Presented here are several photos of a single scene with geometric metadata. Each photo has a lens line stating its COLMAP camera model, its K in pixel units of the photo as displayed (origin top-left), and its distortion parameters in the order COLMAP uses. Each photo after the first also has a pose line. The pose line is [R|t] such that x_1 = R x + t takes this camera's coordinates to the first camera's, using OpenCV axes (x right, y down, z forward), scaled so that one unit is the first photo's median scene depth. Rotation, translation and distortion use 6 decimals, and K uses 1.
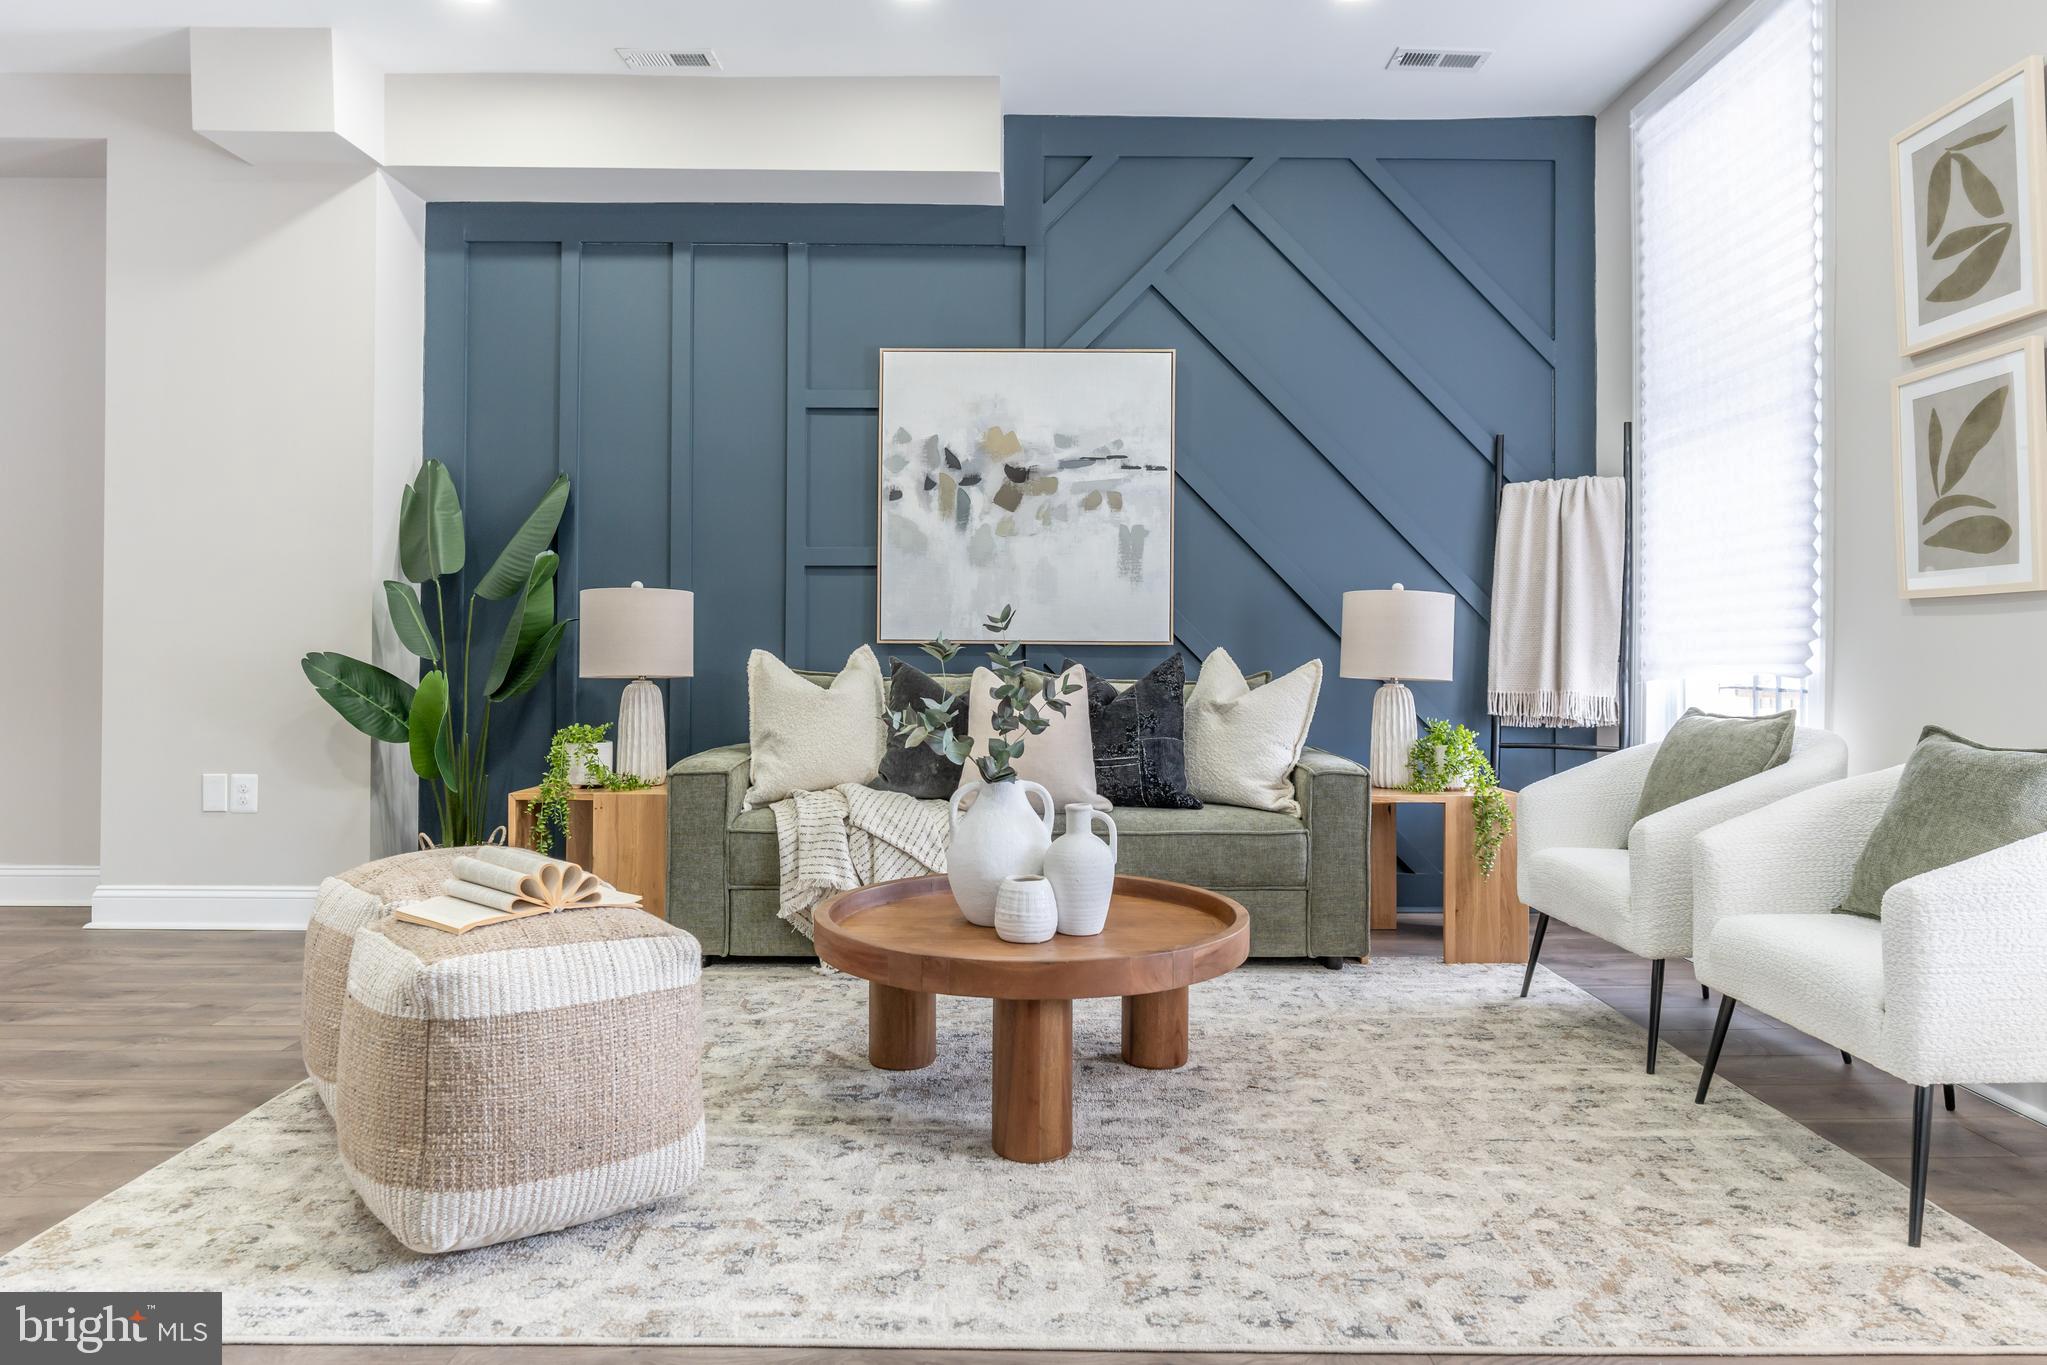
lens RADIAL K [[1265.8, 0, 1040.5], [0, 1265.8, 641.1], [0, 0, 1]] dist [-0.003810, 0.005428]
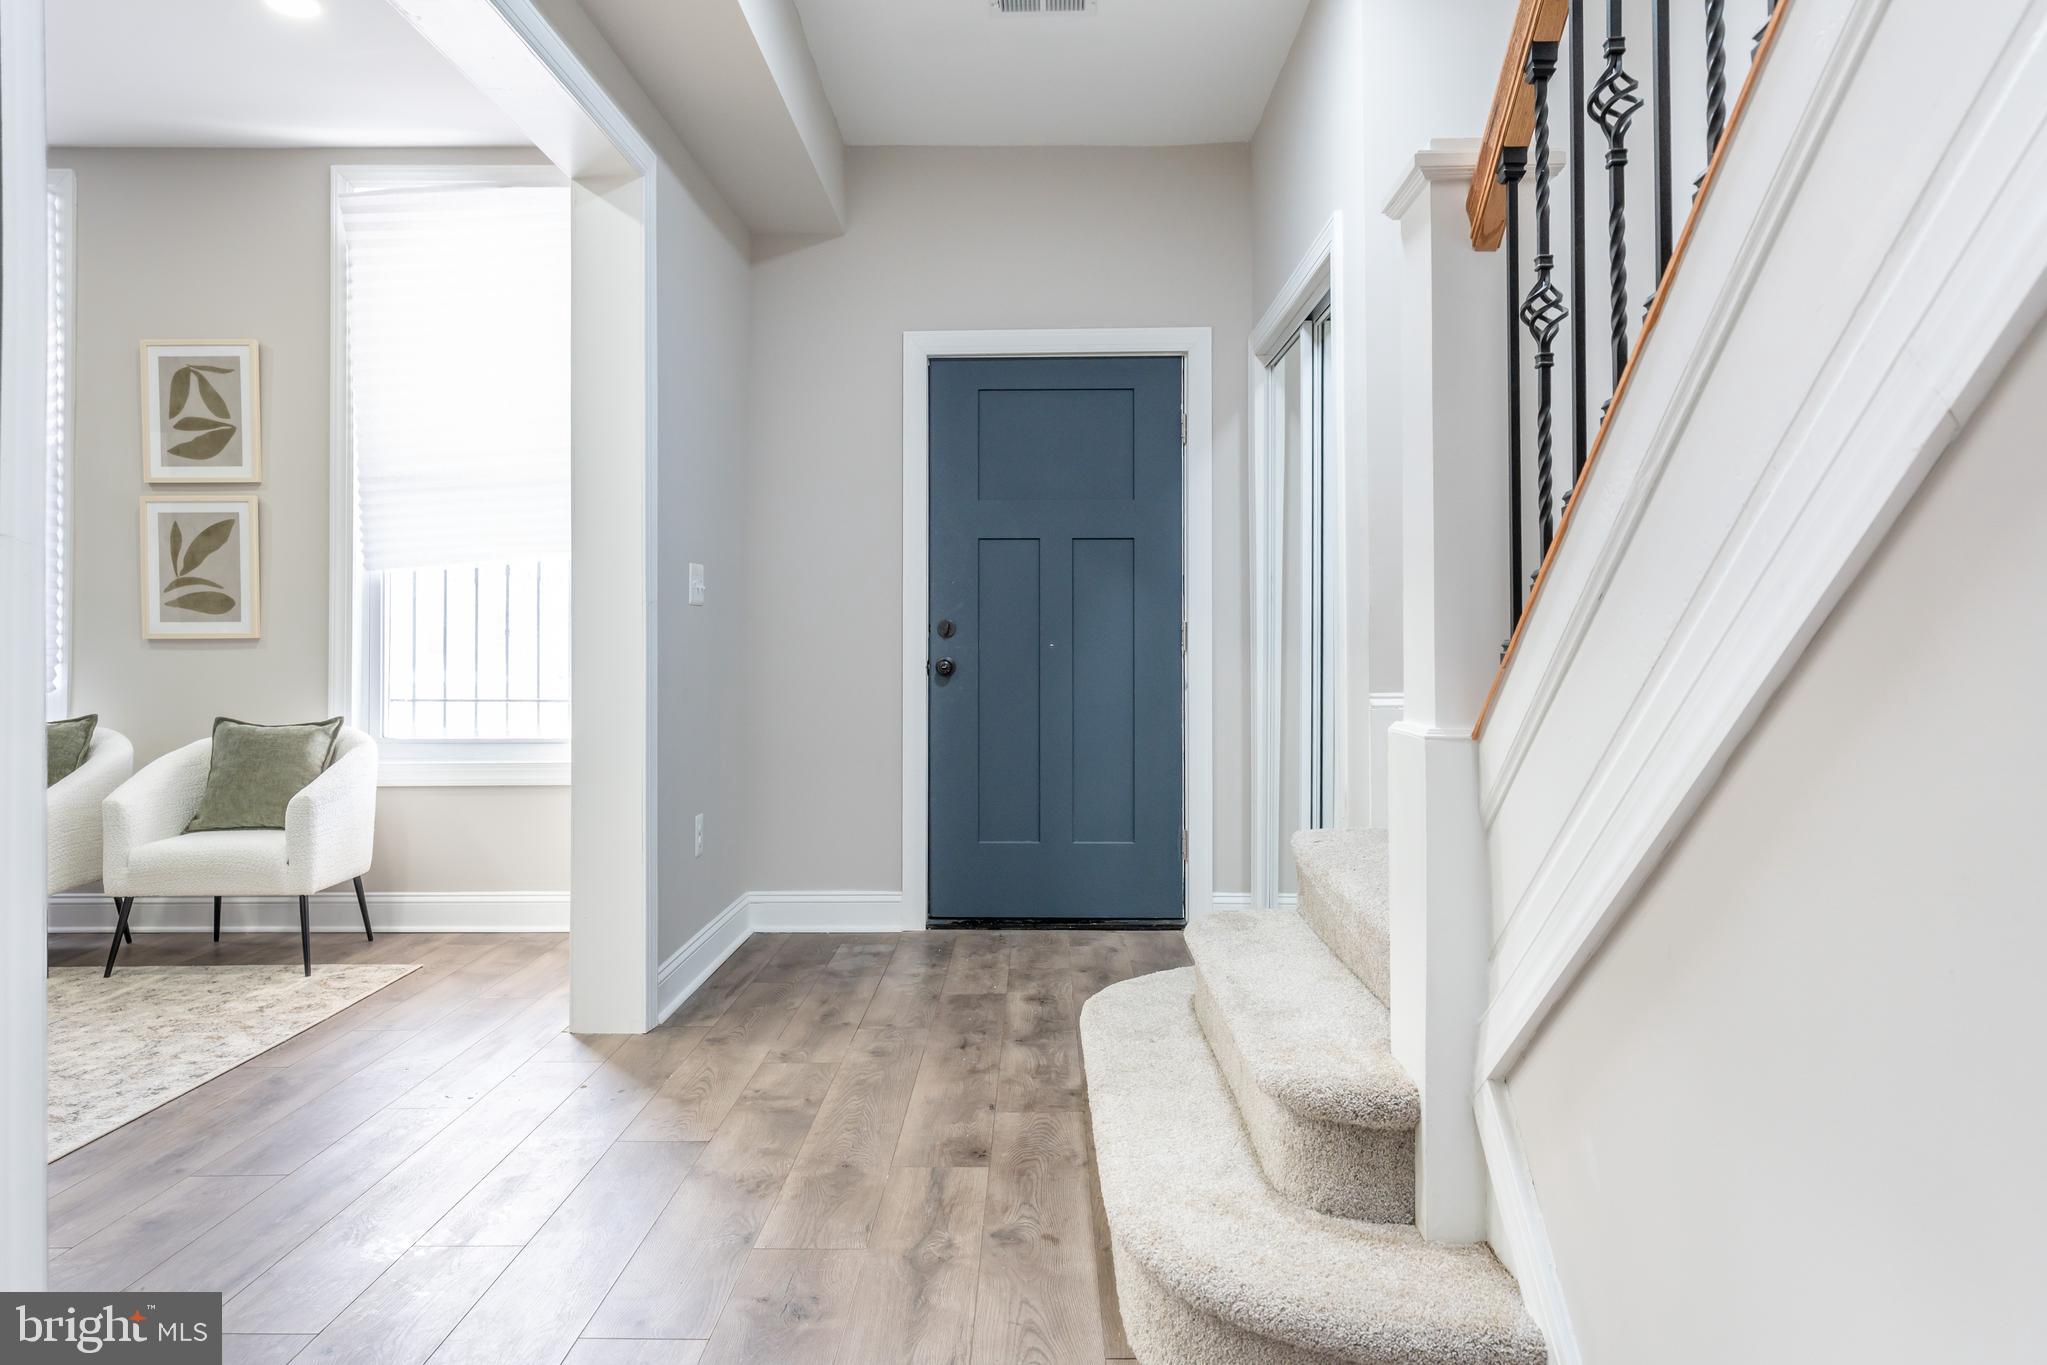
lens RADIAL K [[1324.2, 0, 1031.2], [0, 1324.2, 630.3], [0, 0, 1]] dist [-0.001646, -0.001155]
pose [[0.008042, 0.005260, 0.999954, -0.687970], [-0.004964, 0.999974, -0.005220, -0.029703], [-0.999955, -0.004921, 0.008068, -0.073595]]
